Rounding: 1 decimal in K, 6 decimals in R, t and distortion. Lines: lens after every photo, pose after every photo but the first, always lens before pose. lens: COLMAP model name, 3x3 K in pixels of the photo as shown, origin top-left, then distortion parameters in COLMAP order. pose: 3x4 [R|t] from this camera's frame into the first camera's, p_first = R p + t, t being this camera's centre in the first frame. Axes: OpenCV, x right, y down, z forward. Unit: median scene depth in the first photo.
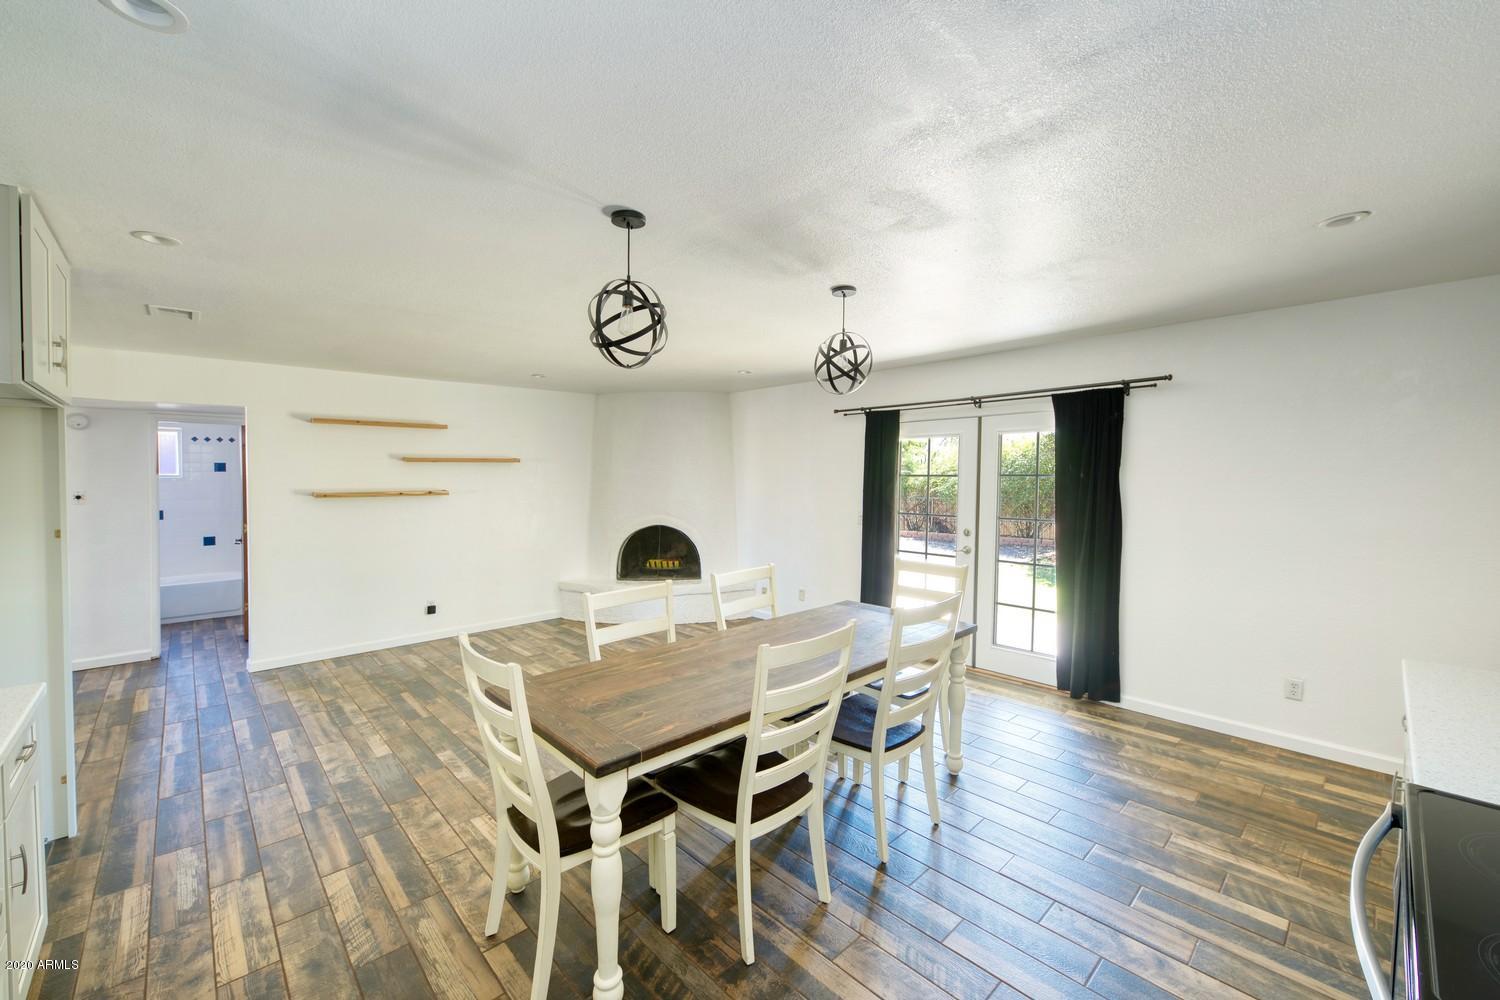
lens RADIAL K [[592.7, 0, 753.5], [0, 592.7, 492.3], [0, 0, 1]] dist [-0.000823, -0.000202]
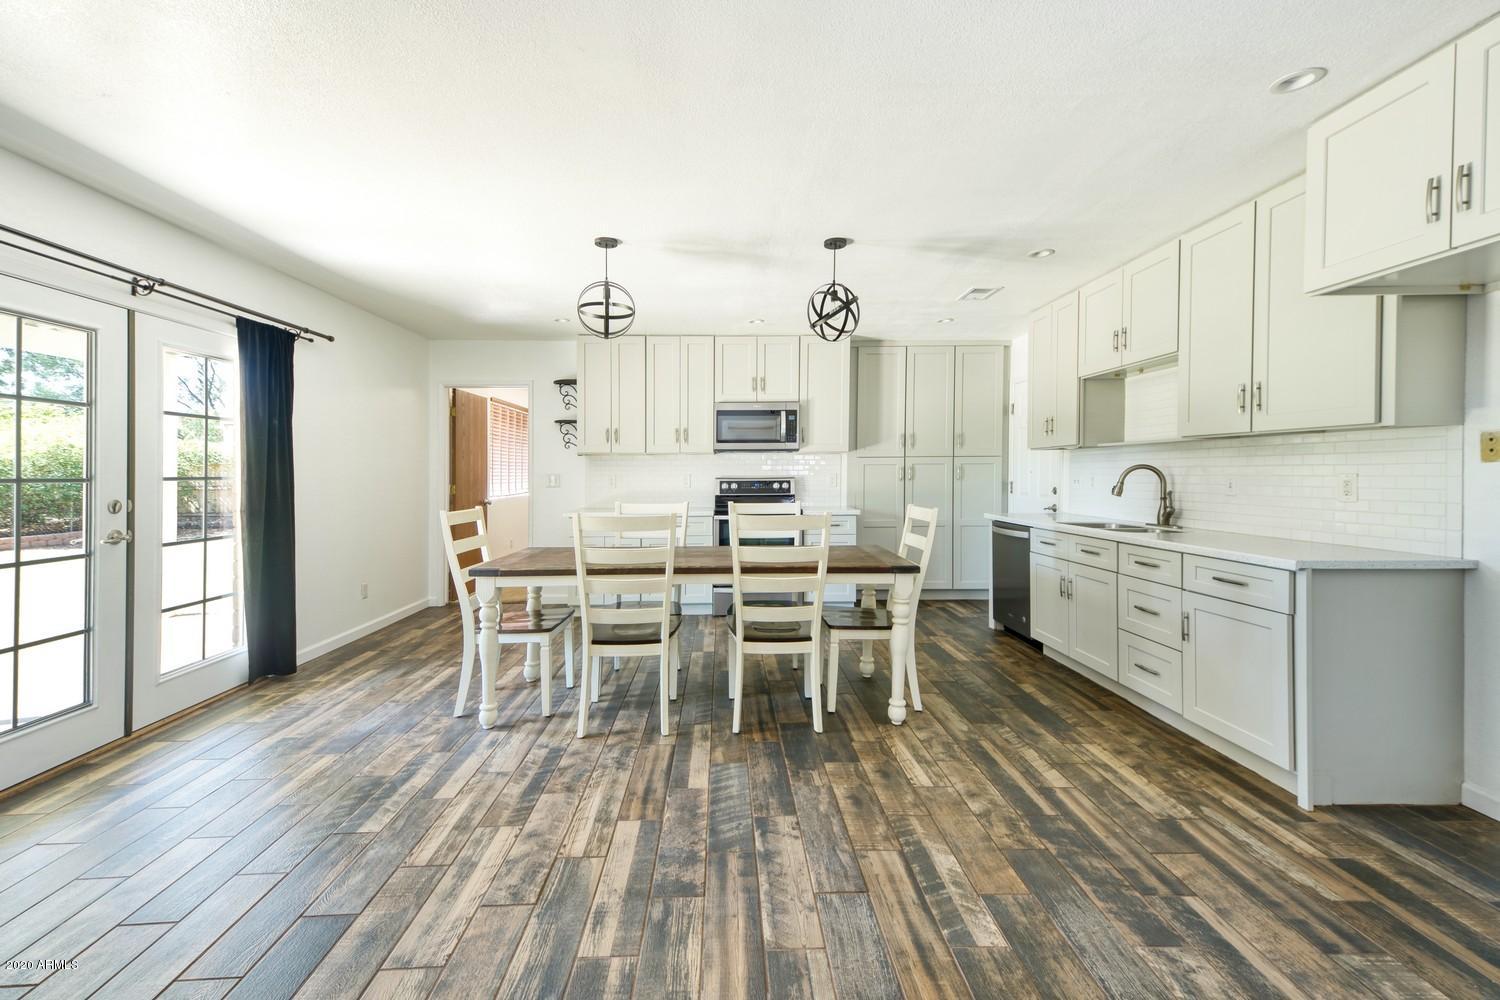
lens RADIAL K [[592.7, 0, 753.5], [0, 592.7, 492.3], [0, 0, 1]] dist [-0.000823, -0.000202]
pose [[-0.746044, -0.015340, 0.665720, -0.490570], [0.036699, 0.997268, 0.064107, 0.040044], [-0.664885, 0.072258, -0.743443, 1.028845]]
